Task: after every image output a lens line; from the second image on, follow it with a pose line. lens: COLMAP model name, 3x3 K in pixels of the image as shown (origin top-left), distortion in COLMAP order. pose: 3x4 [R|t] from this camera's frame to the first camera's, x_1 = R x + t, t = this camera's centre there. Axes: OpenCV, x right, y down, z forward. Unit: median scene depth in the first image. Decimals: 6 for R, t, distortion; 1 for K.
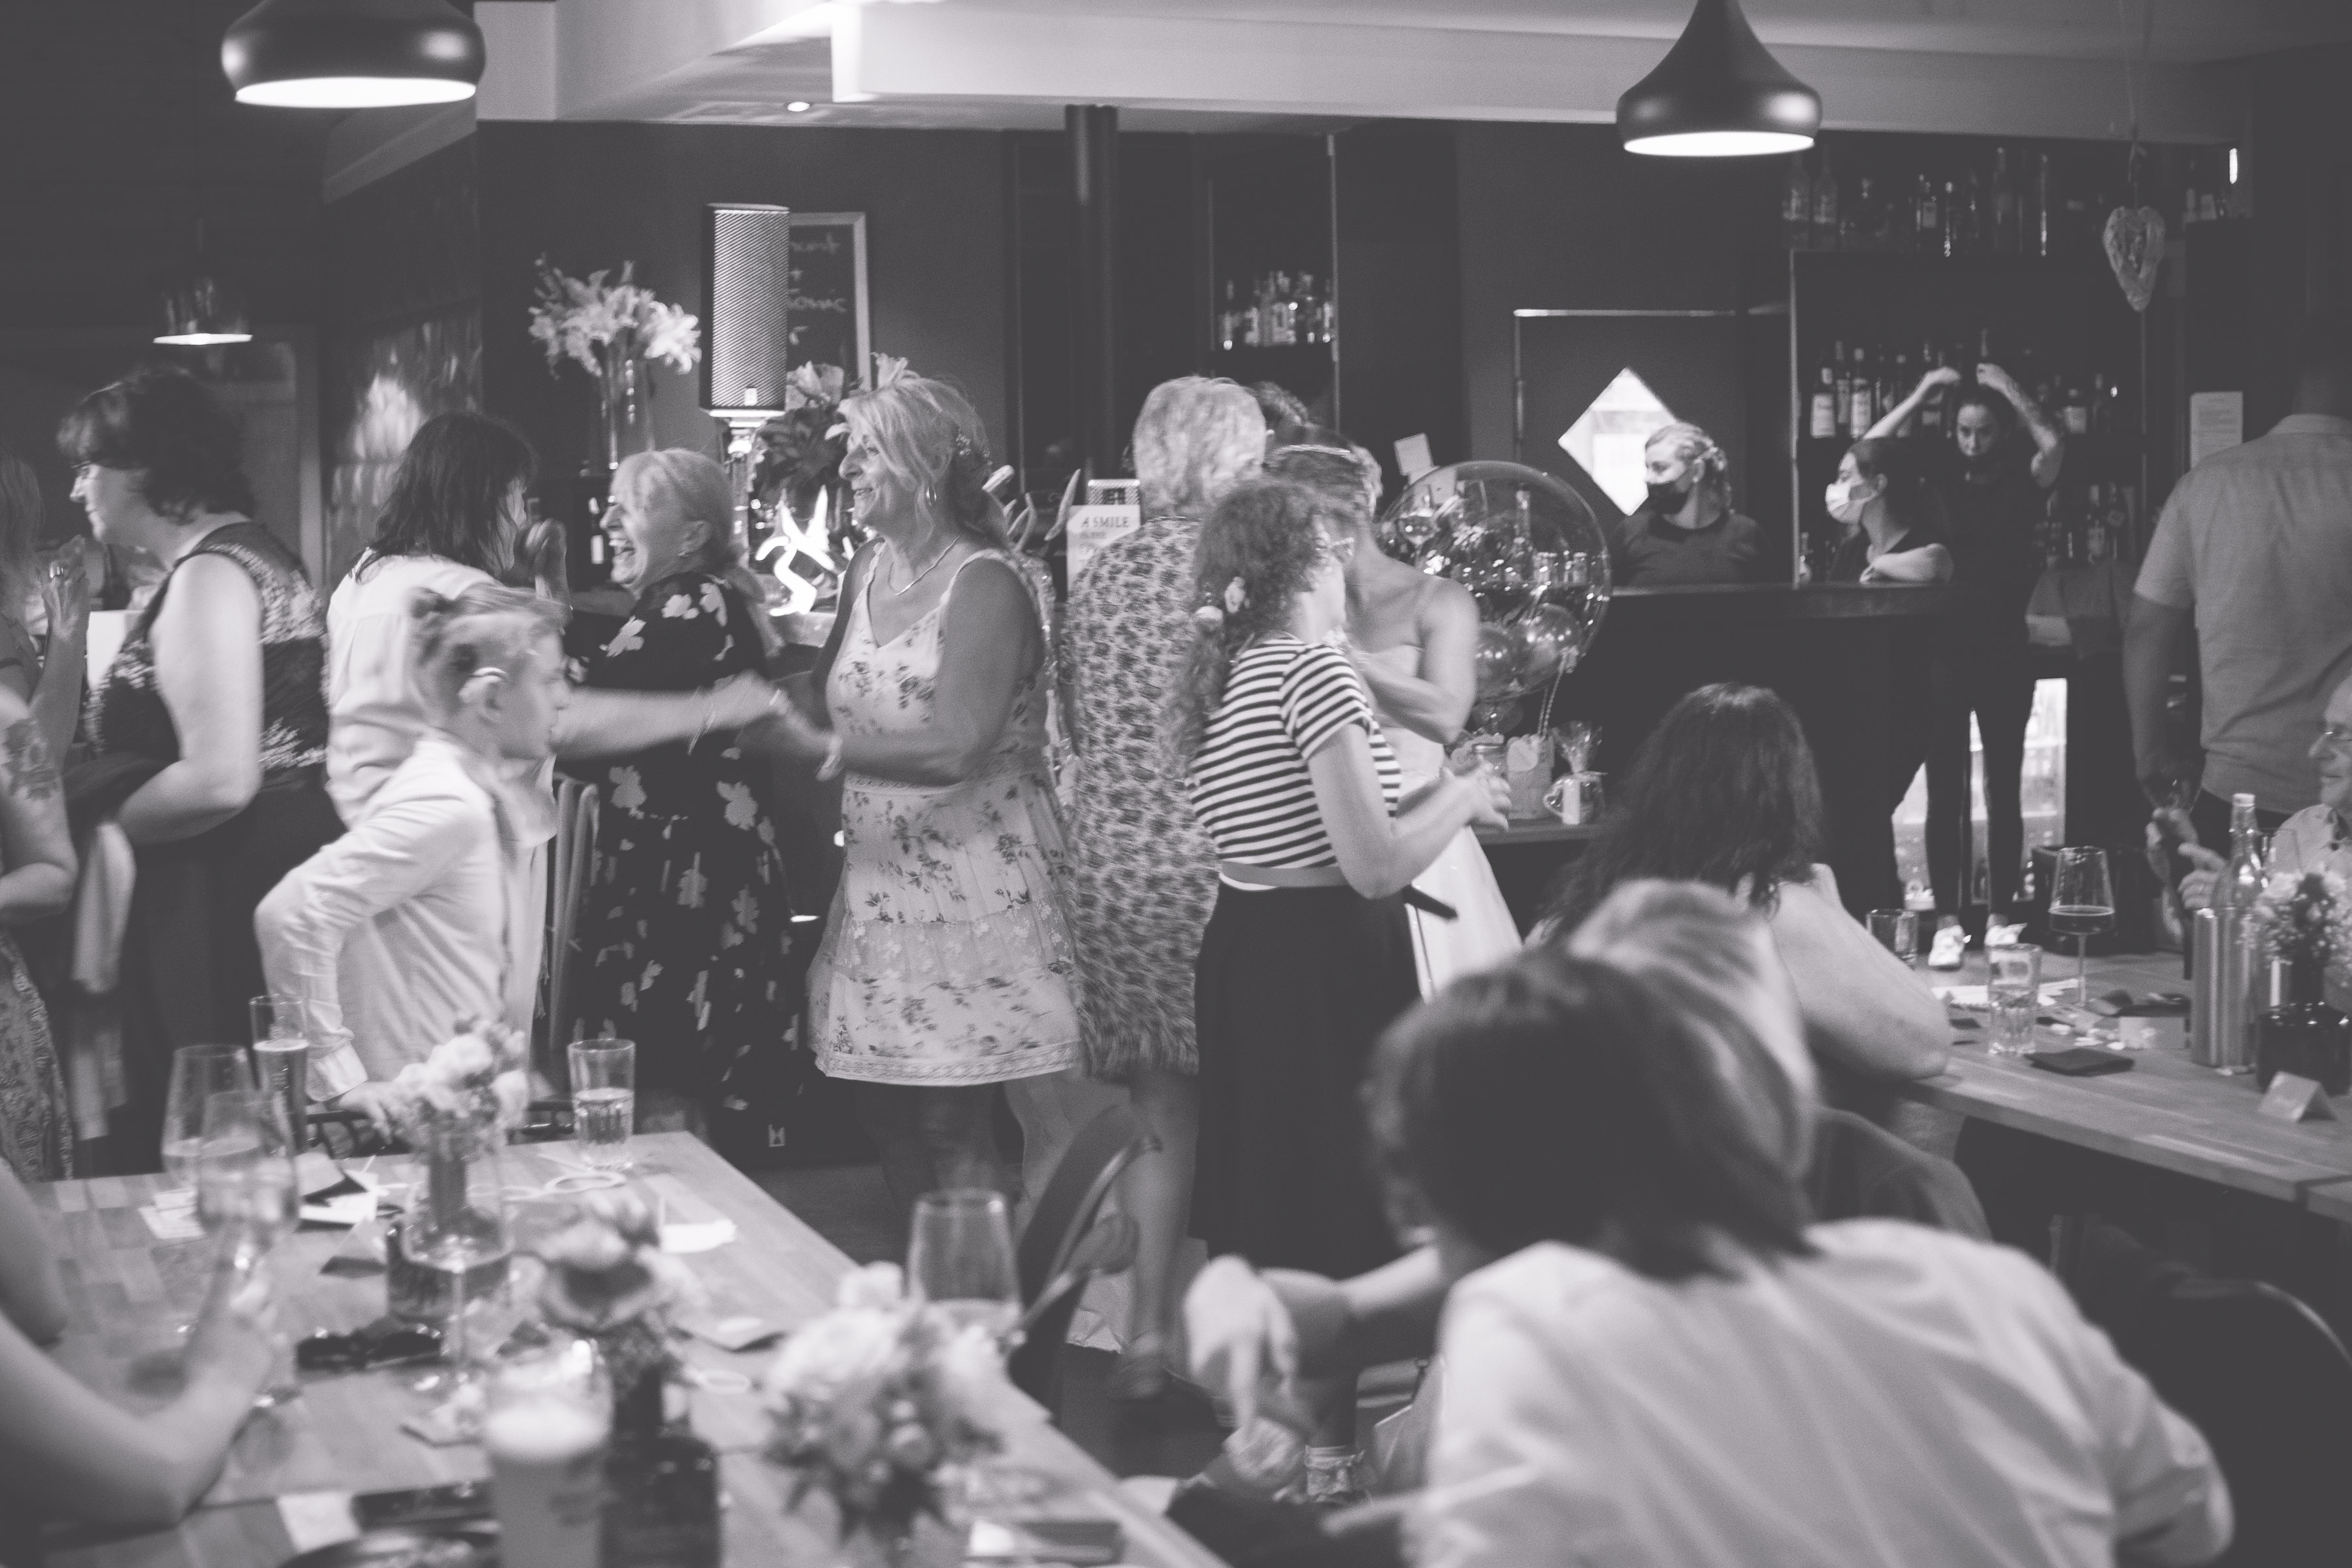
lens RADIAL K [[3492.9, 0, 1176.0], [0, 3492.9, 784.0], [0, 0, 1]] dist [-0.138050, 0.008770]
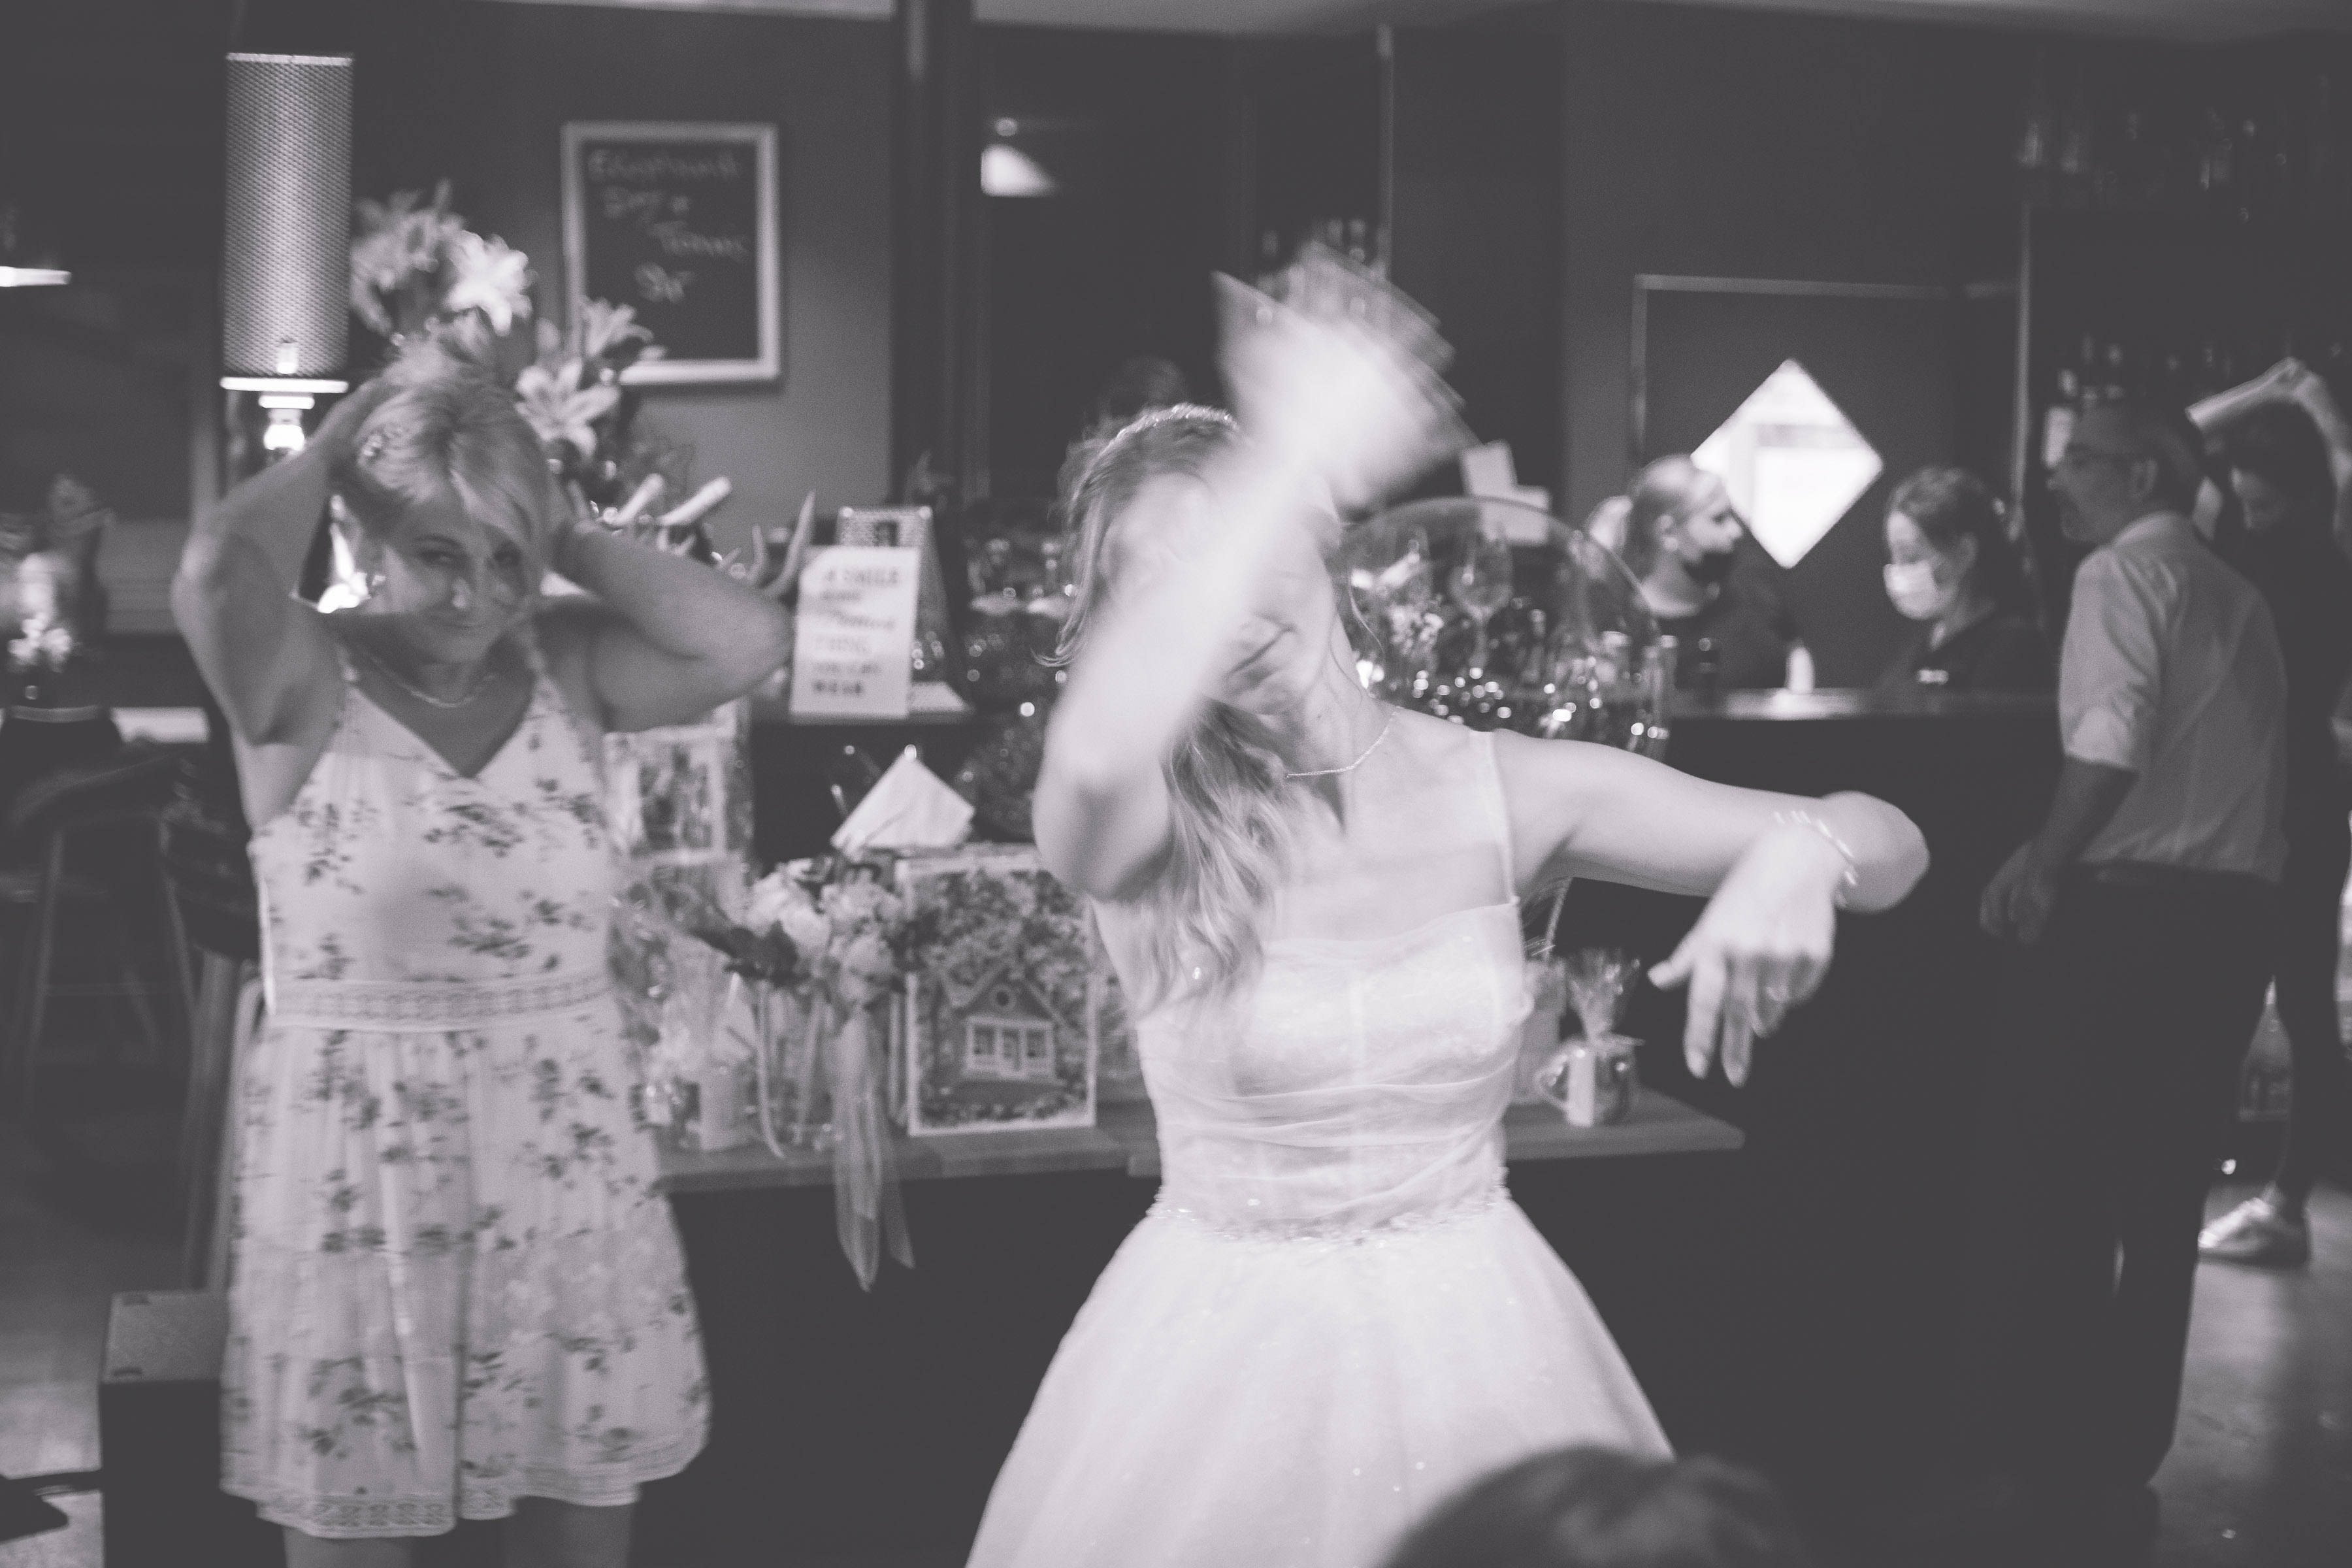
lens RADIAL K [[3286.5, 0, 1176.0], [0, 3286.5, 784.0], [0, 0, 1]] dist [-0.150732, 0.137054]
pose [[0.995679, 0.041034, -0.083303, 0.063559], [-0.040242, 0.999128, 0.011173, -0.034919], [0.083689, -0.007772, 0.996462, 0.317049]]
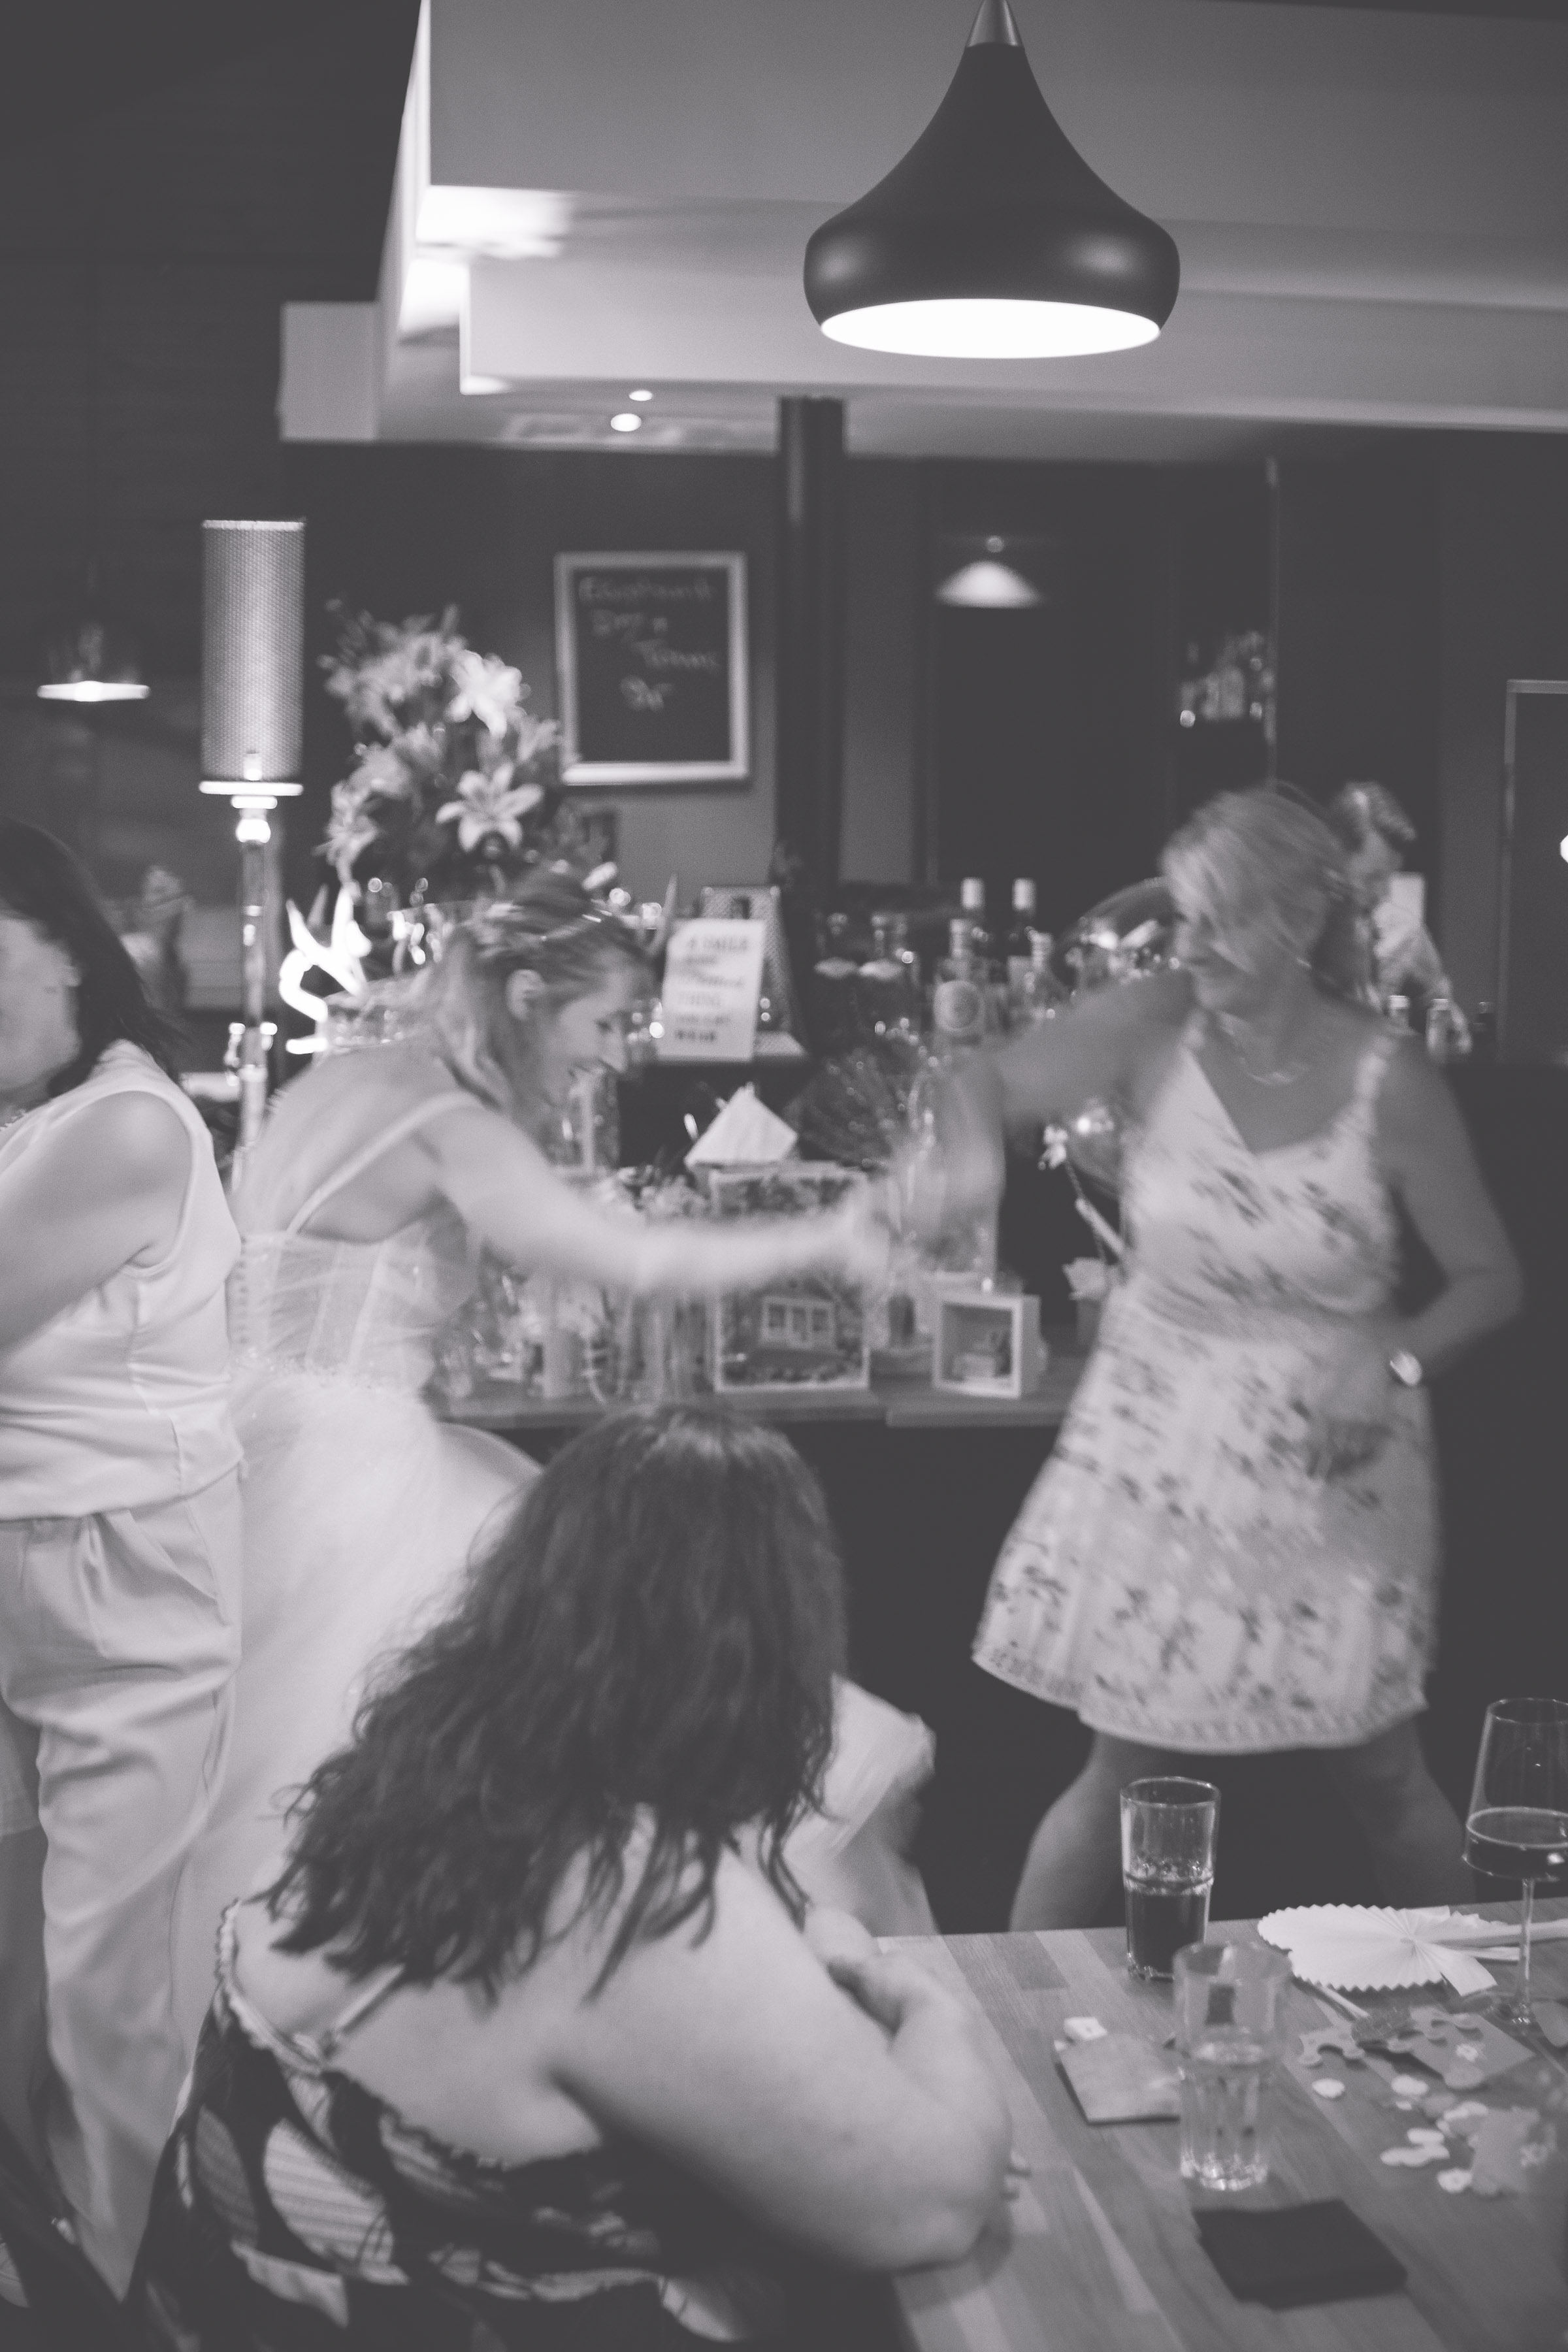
lens RADIAL K [[3286.5, 0, 779.9], [0, 3286.5, 1172.4], [0, 0, 1]] dist [-0.150732, 0.137054]
pose [[0.969214, 0.050824, -0.240915, 0.123046], [-0.048267, 0.998698, 0.016505, -0.028476], [0.241441, -0.004368, 0.970406, 0.238898]]
